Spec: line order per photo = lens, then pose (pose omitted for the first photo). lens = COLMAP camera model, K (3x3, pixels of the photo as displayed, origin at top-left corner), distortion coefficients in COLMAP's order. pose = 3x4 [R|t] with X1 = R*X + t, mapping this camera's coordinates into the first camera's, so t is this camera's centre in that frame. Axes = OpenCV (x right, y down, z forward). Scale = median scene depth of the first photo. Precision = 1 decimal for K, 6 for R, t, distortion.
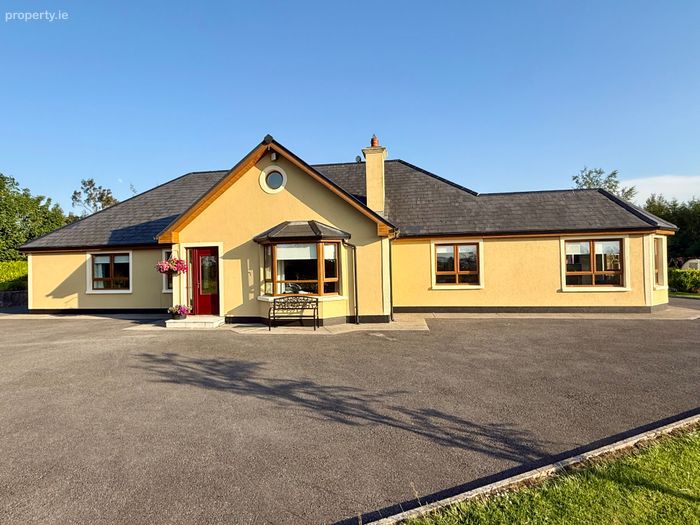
lens RADIAL K [[410.5, 0, 350.0], [0, 410.5, 262.5], [0, 0, 1]] dist [-0.002352, -0.000126]
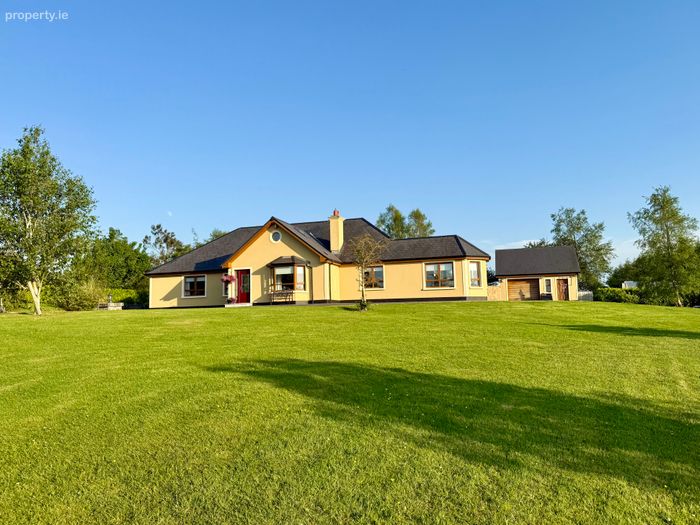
lens RADIAL K [[381.1, 0, 350.0], [0, 381.1, 262.5], [0, 0, 1]] dist [0.000121, 0.000038]
pose [[0.995531, -0.015775, -0.093110, 0.342031], [0.007674, 0.996202, -0.086728, 0.094006], [0.094124, 0.085626, 0.991871, -0.816420]]
